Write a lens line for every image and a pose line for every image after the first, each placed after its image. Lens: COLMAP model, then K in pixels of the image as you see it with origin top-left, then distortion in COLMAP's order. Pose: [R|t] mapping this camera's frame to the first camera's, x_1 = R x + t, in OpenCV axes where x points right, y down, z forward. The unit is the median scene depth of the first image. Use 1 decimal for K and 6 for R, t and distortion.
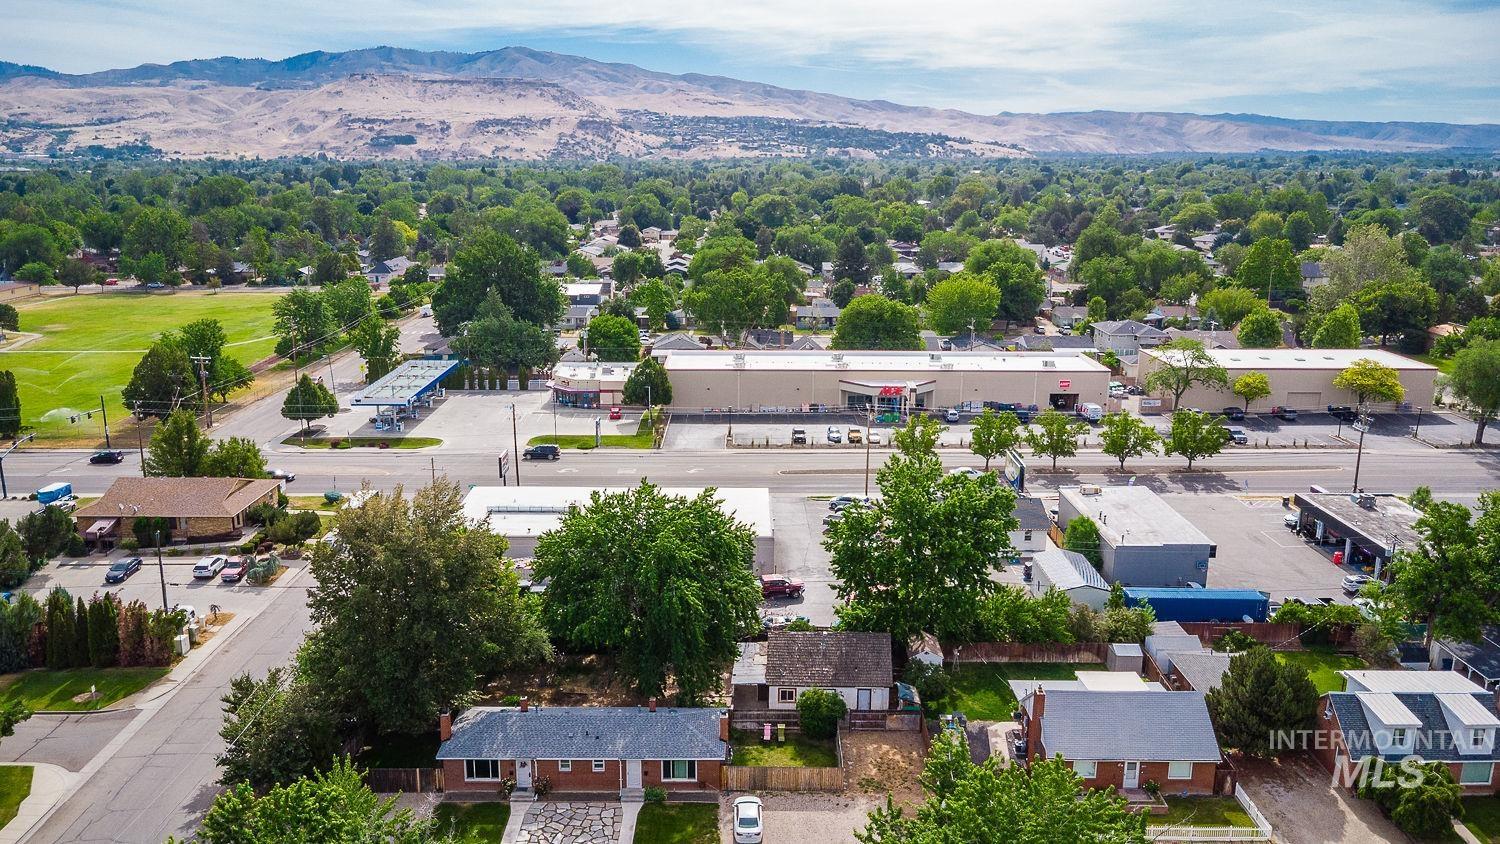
lens RADIAL K [[1113.1, 0, 750.0], [0, 1113.1, 422.0], [0, 0, 1]] dist [0.044356, -0.066367]
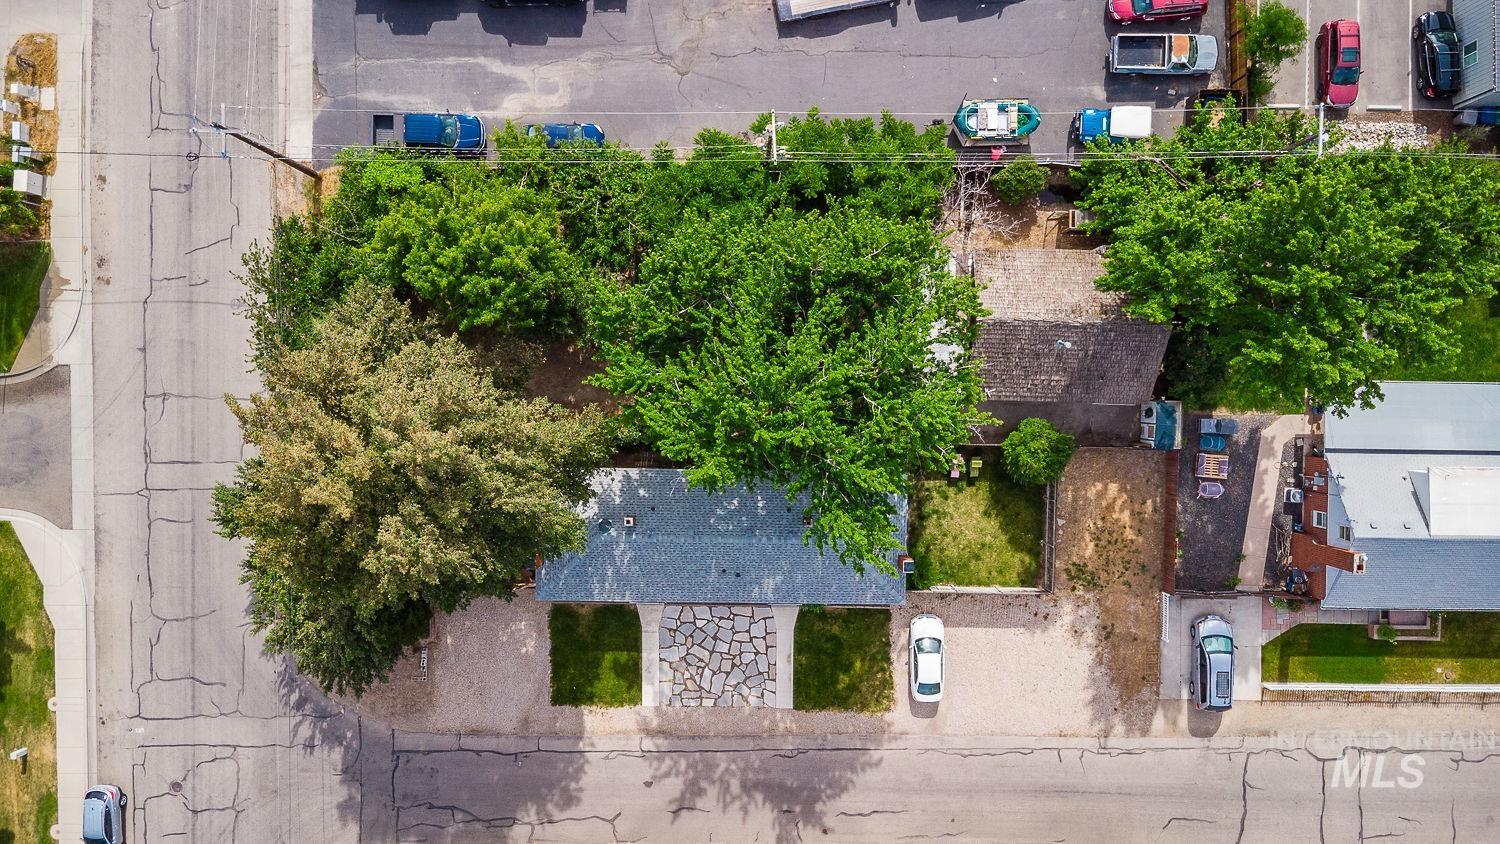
lens RADIAL K [[1113.1, 0, 750.0], [0, 1113.1, 422.0], [0, 0, 1]] dist [0.044356, -0.066367]
pose [[0.999880, 0.010011, -0.011789, -0.043666], [0.009297, 0.220096, 0.975434, -0.174065], [0.012359, -0.975427, 0.219977, 0.338618]]
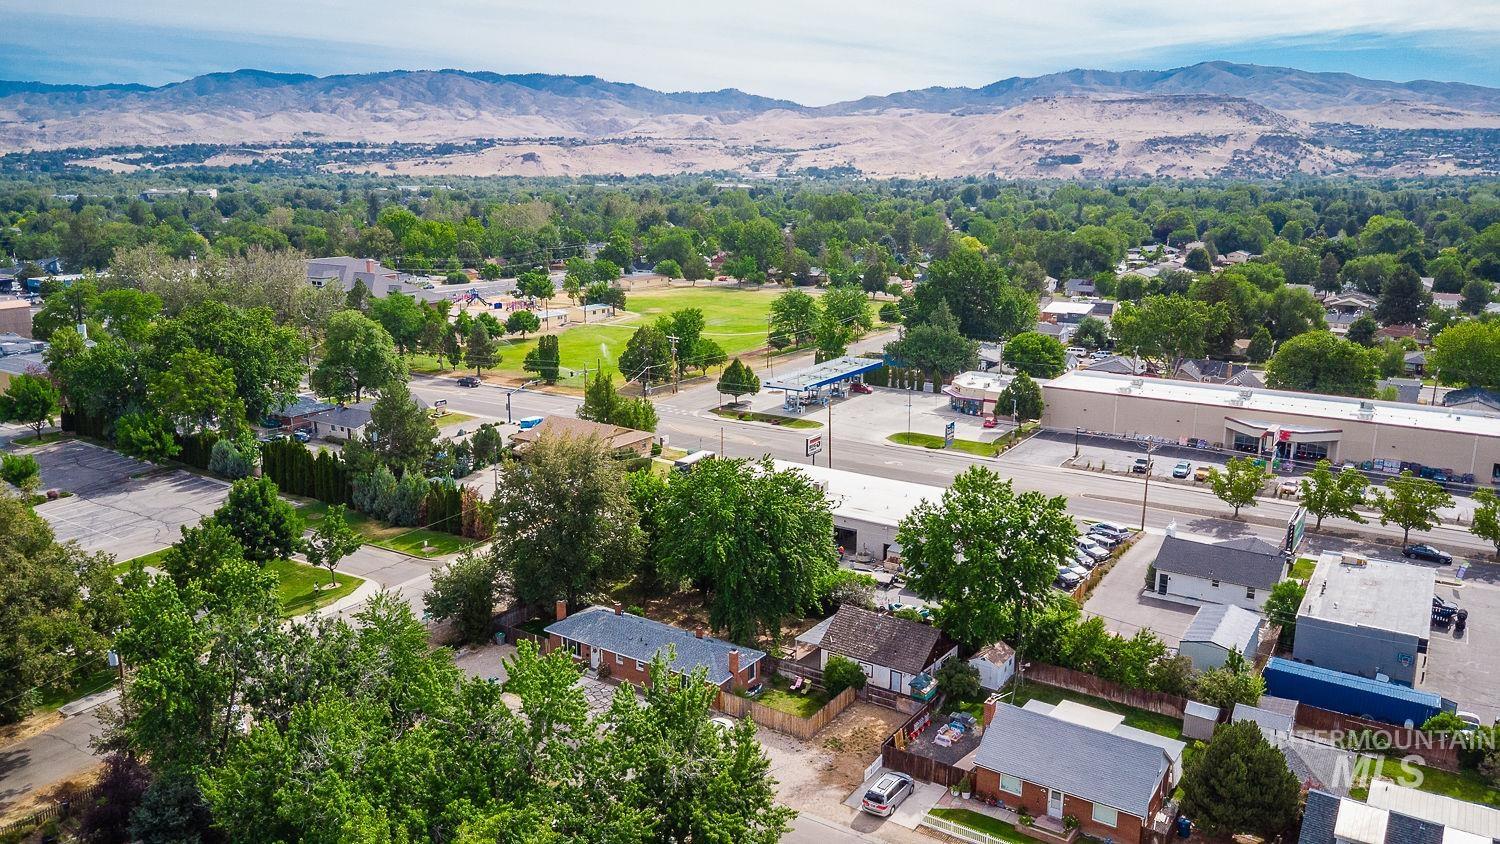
lens RADIAL K [[1091.5, 0, 750.0], [0, 1091.5, 422.0], [0, 0, 1]] dist [0.046169, -0.063332]
pose [[0.833666, 0.122462, -0.538520, 0.215452], [-0.128747, 0.991333, 0.026125, -0.004986], [0.537052, 0.047553, 0.842208, 0.004063]]
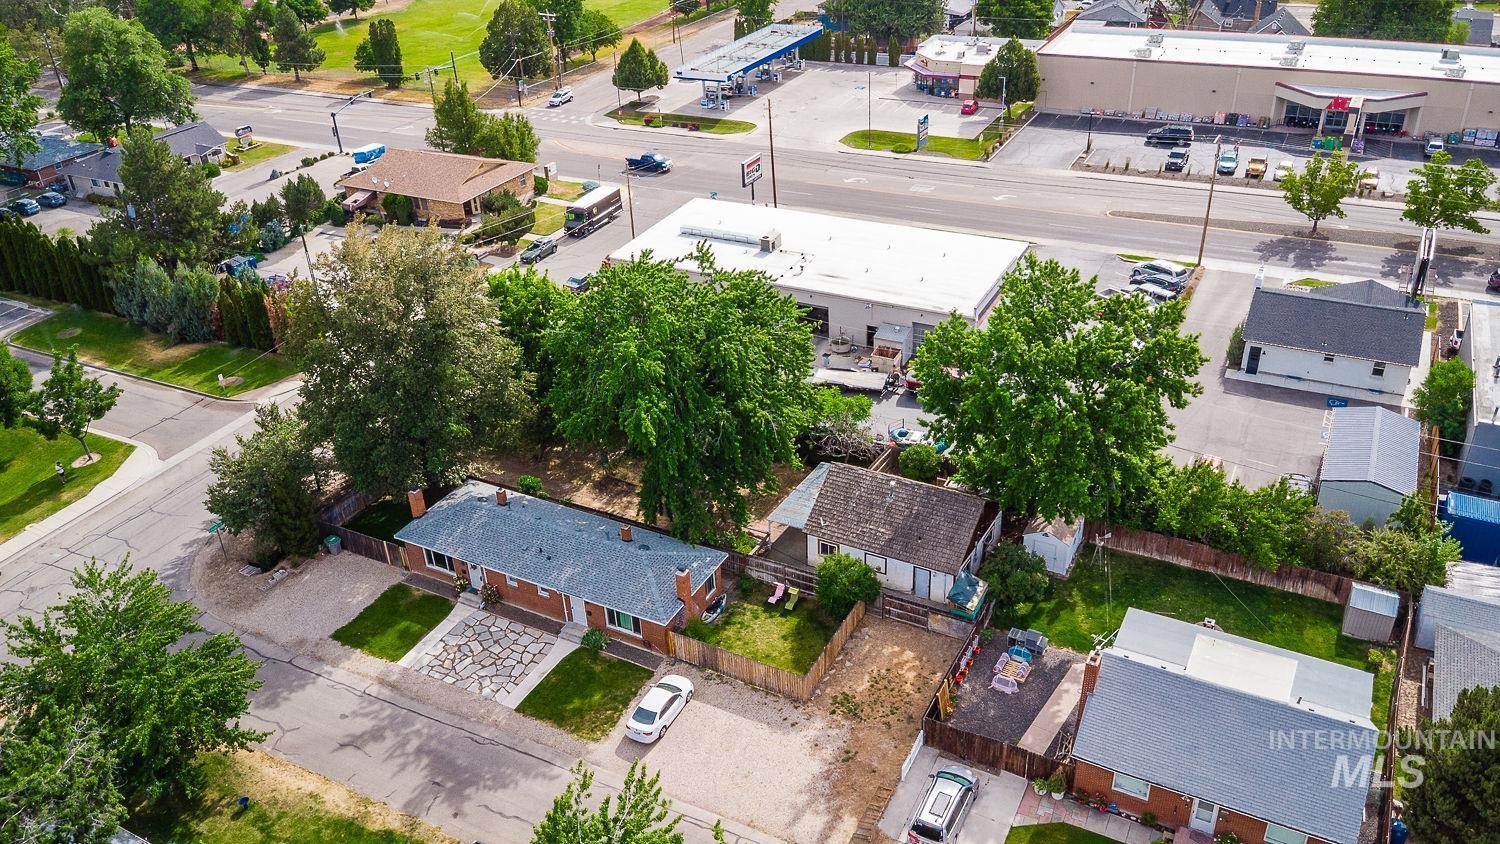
lens RADIAL K [[1138.1, 0, 750.0], [0, 1138.1, 422.0], [0, 0, 1]] dist [0.051494, -0.067857]
pose [[0.881529, 0.197918, -0.428644, 0.125091], [-0.062883, 0.949023, 0.308870, -0.032675], [0.467924, -0.245324, 0.849037, 0.132384]]
